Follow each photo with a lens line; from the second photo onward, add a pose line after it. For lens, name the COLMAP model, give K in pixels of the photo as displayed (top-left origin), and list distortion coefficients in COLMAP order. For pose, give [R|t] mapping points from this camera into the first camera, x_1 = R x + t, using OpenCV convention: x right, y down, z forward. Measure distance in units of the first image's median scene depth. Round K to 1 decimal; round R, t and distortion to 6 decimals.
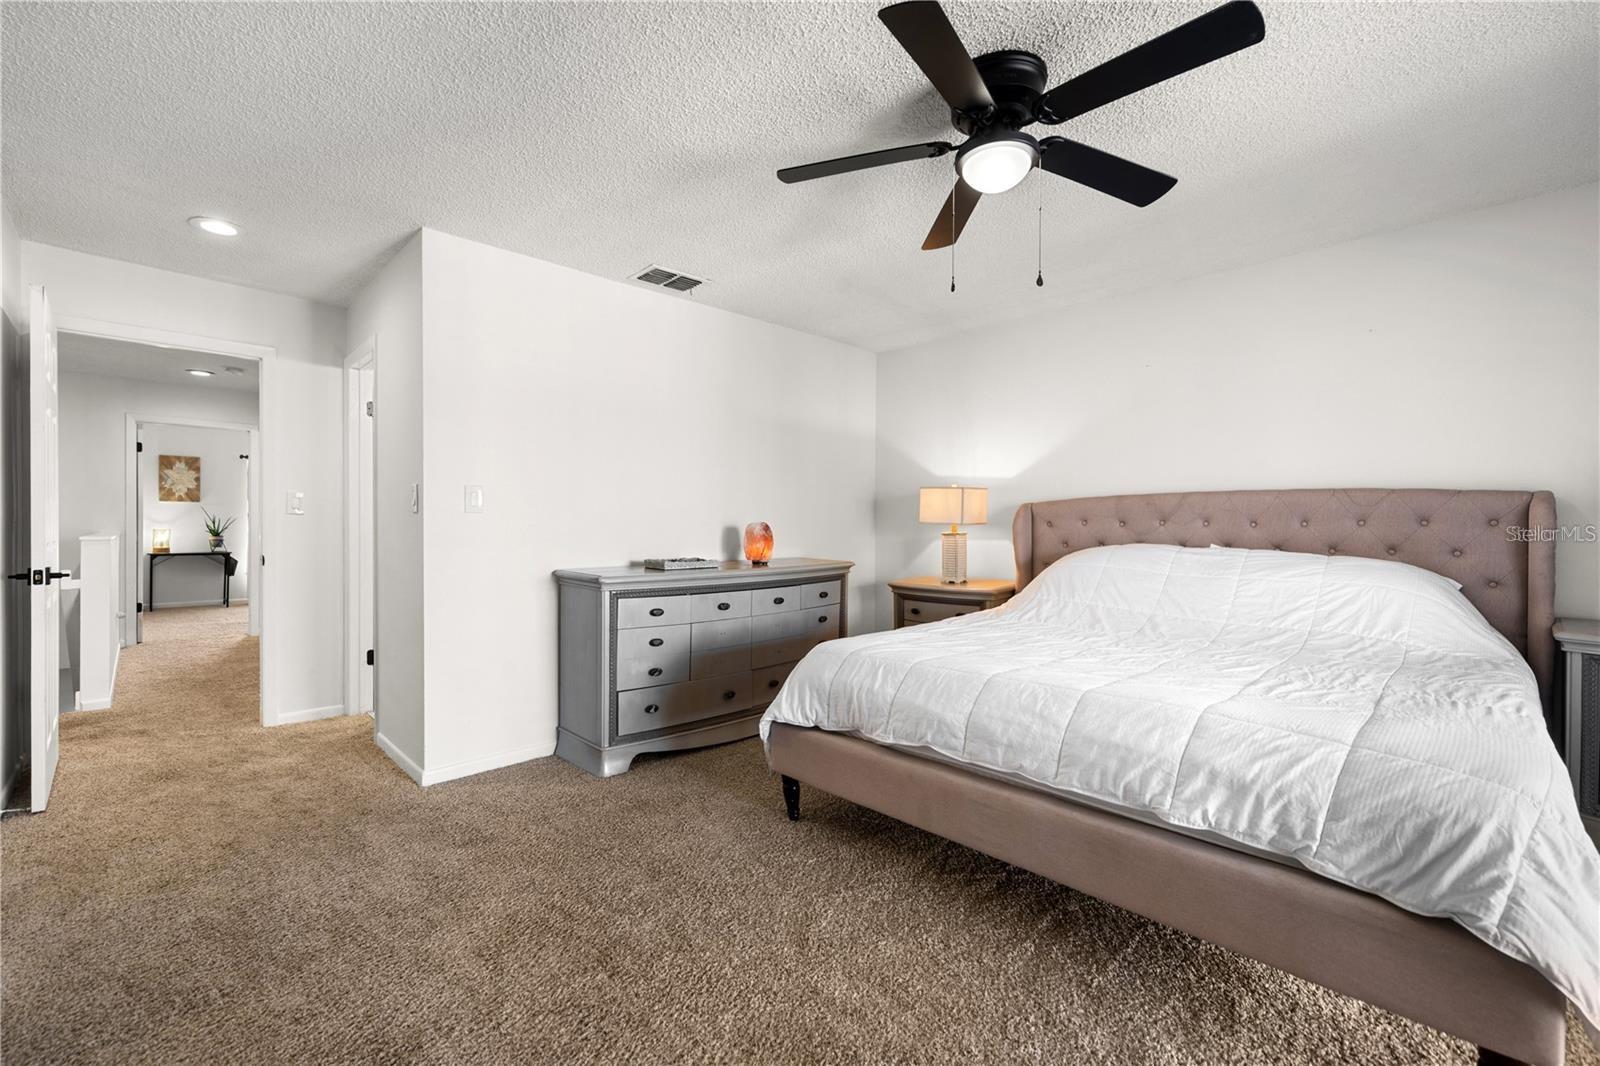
lens RADIAL K [[680.6, 0, 800.9], [0, 680.6, 538.9], [0, 0, 1]] dist [-0.001459, 0.000564]
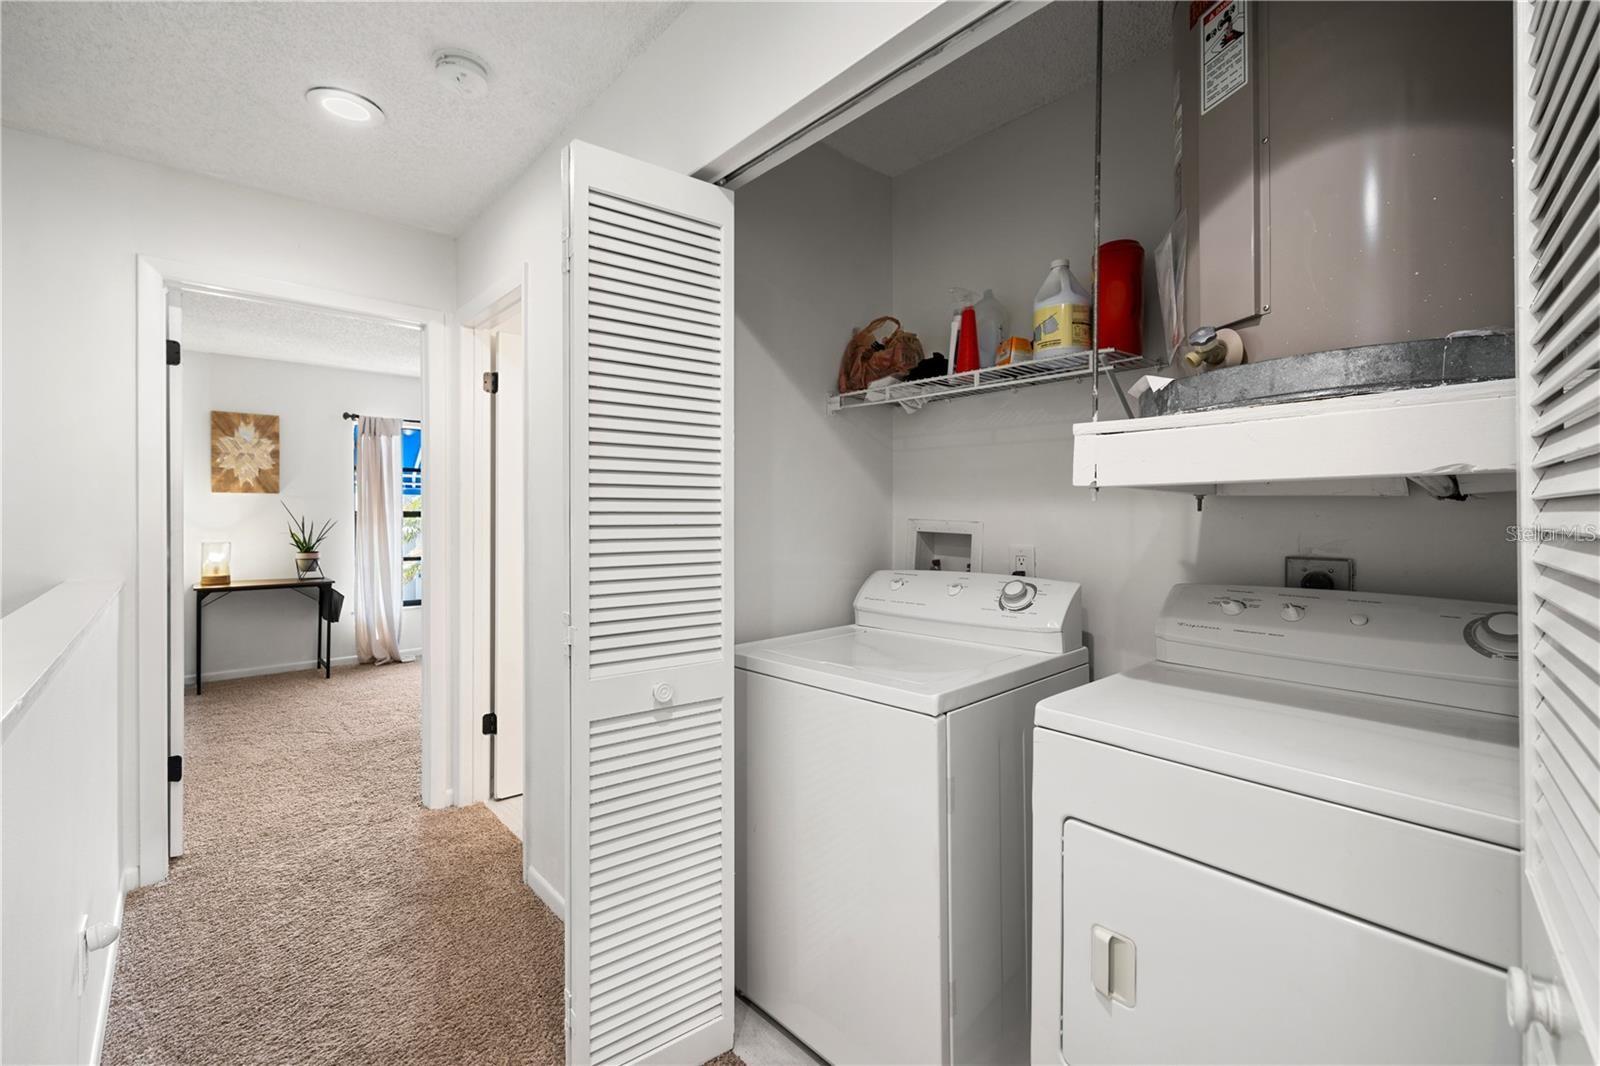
lens RADIAL K [[680.6, 0, 798.1], [0, 680.6, 522.5], [0, 0, 1]] dist [-0.001459, 0.000564]
pose [[0.999380, -0.004877, -0.034872, -0.428048], [0.004800, 0.999986, -0.002287, -0.026549], [0.034882, 0.002119, 0.999389, 0.443243]]
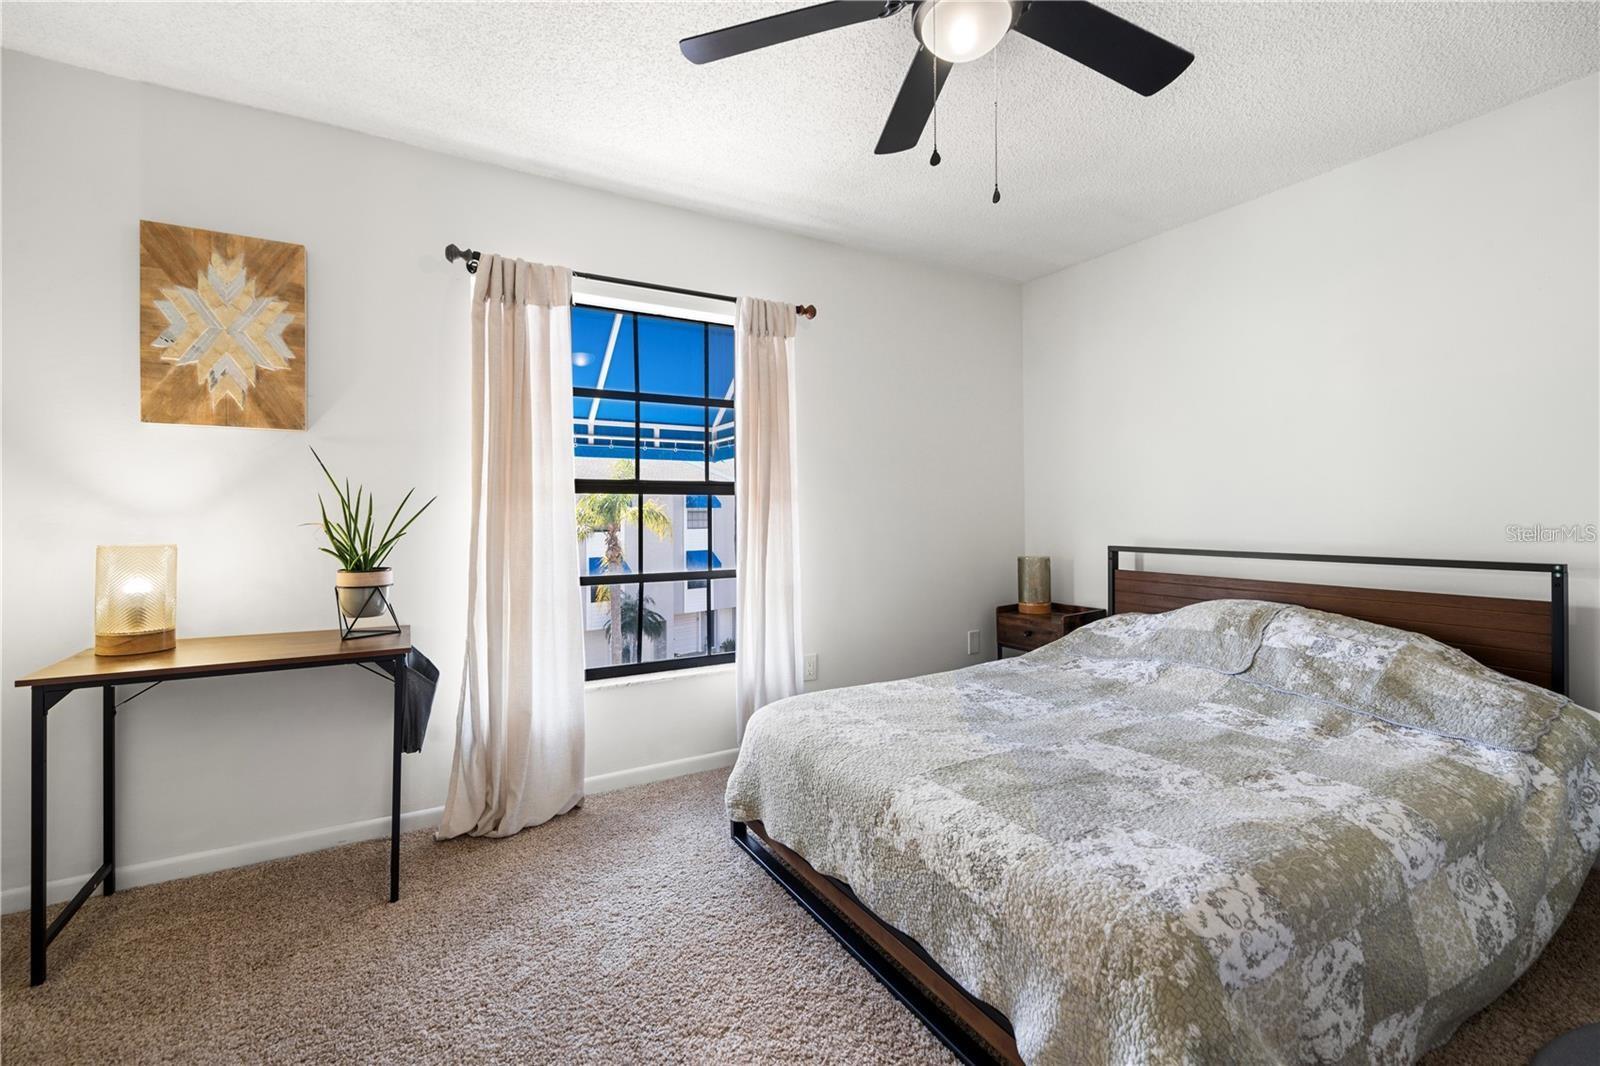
lens RADIAL K [[680.6, 0, 800.9], [0, 680.6, 519.2], [0, 0, 1]] dist [-0.001459, 0.000564]
pose [[0.970504, -0.001095, -0.241084, -0.659216], [0.001951, 0.999993, 0.003312, -0.022927], [0.241078, -0.003685, 0.970499, 0.814549]]
